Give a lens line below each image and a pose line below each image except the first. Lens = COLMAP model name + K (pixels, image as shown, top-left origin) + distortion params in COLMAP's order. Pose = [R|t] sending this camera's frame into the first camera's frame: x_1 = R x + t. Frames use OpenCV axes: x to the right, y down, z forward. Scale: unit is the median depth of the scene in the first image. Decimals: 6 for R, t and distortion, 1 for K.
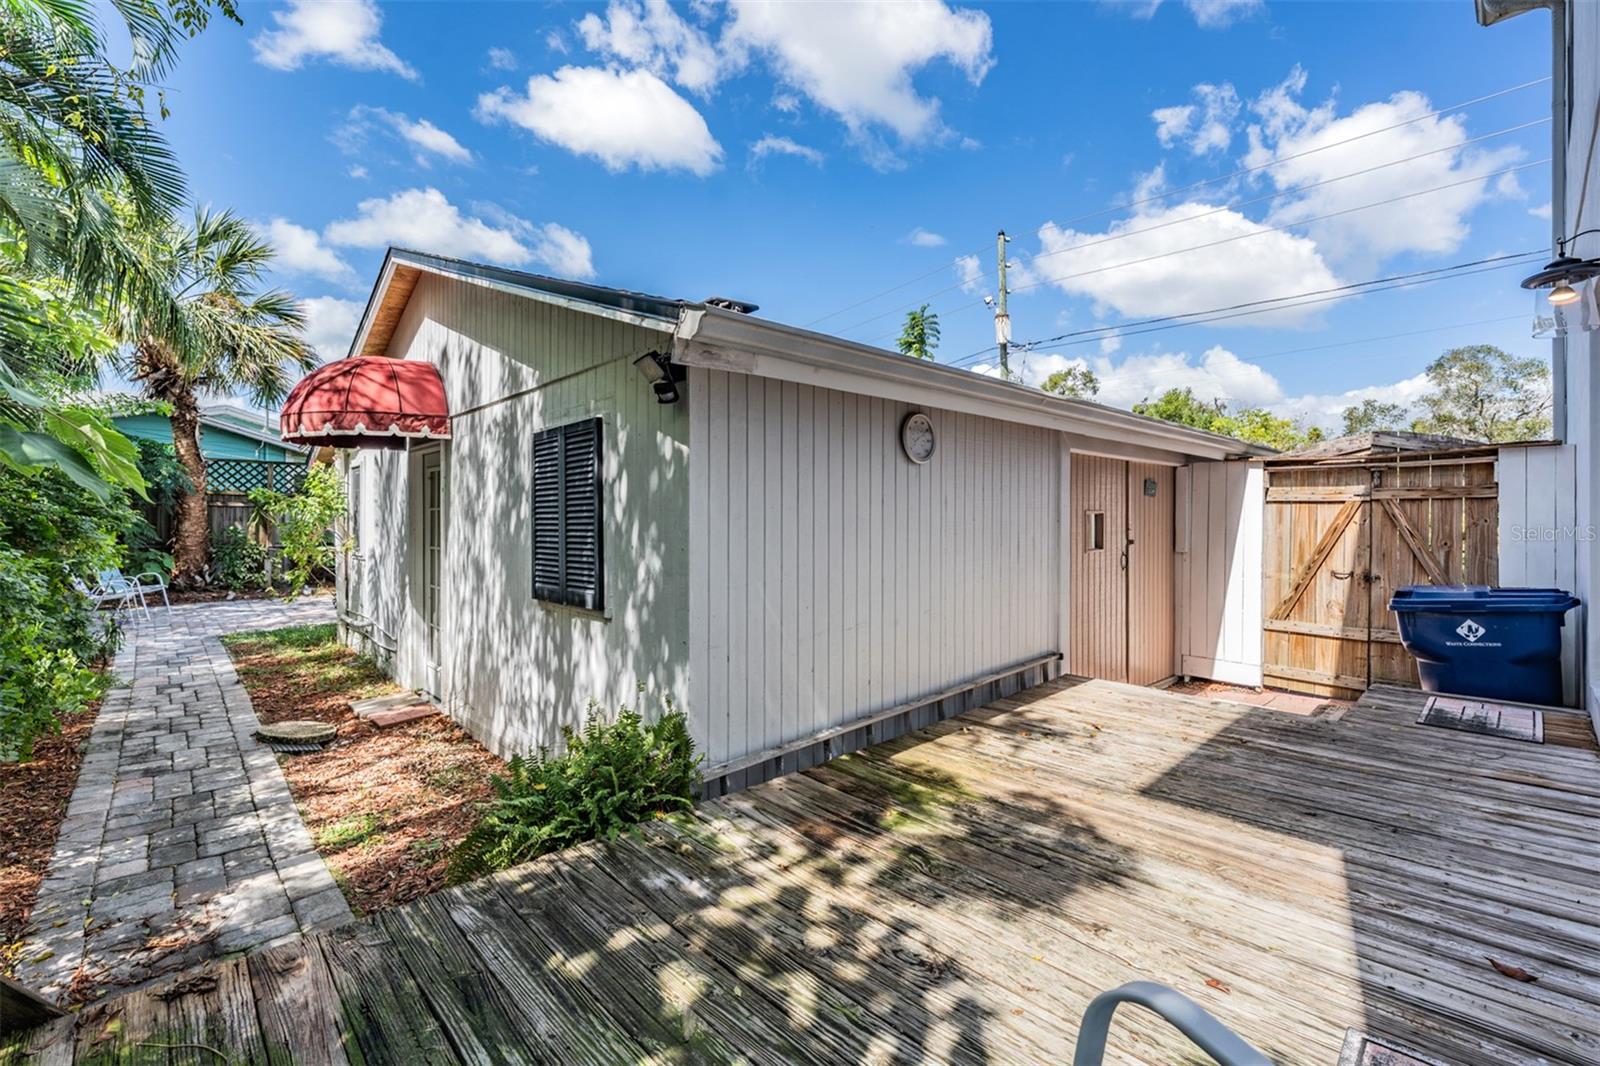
lens RADIAL K [[691.2, 0, 800.0], [0, 691.2, 533.0], [0, 0, 1]] dist [-0.002590, 0.000237]
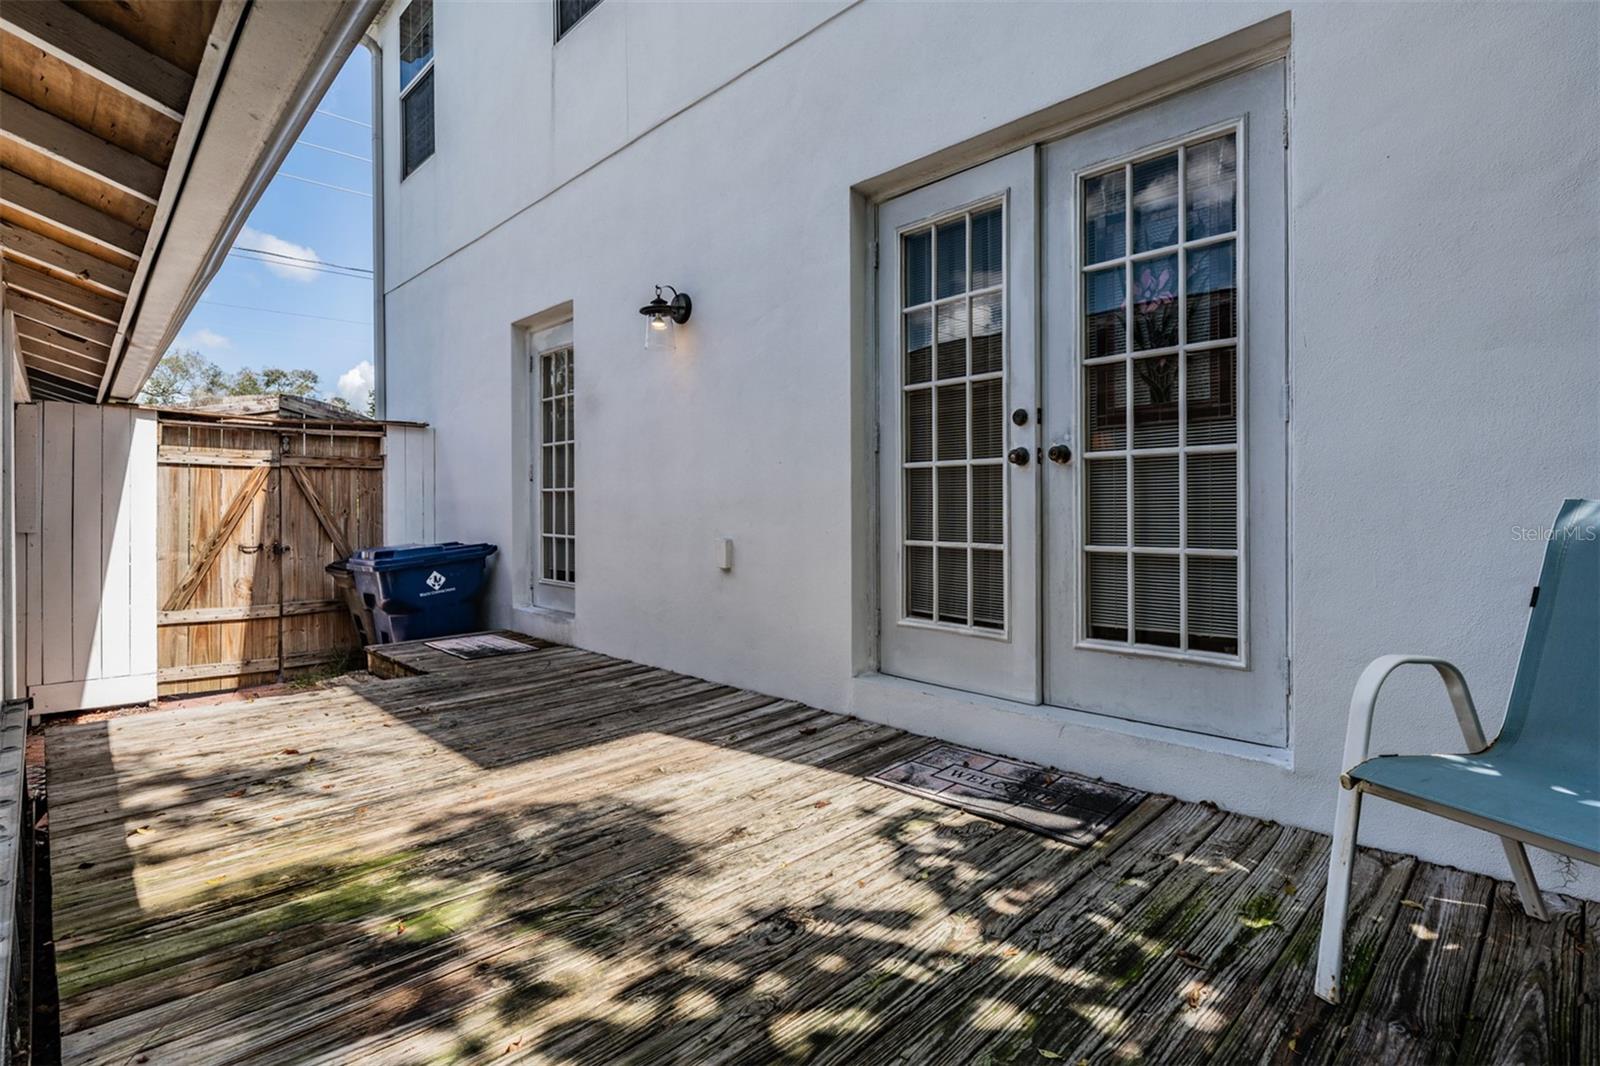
lens RADIAL K [[780.8, 0, 800.0], [0, 780.8, 533.0], [0, 0, 1]] dist [0.002206, 0.000409]
pose [[-0.021023, -0.033417, 0.999220, -0.265713], [0.026086, 0.999083, 0.033961, 0.025992], [-0.999439, 0.026780, -0.020132, 0.322537]]
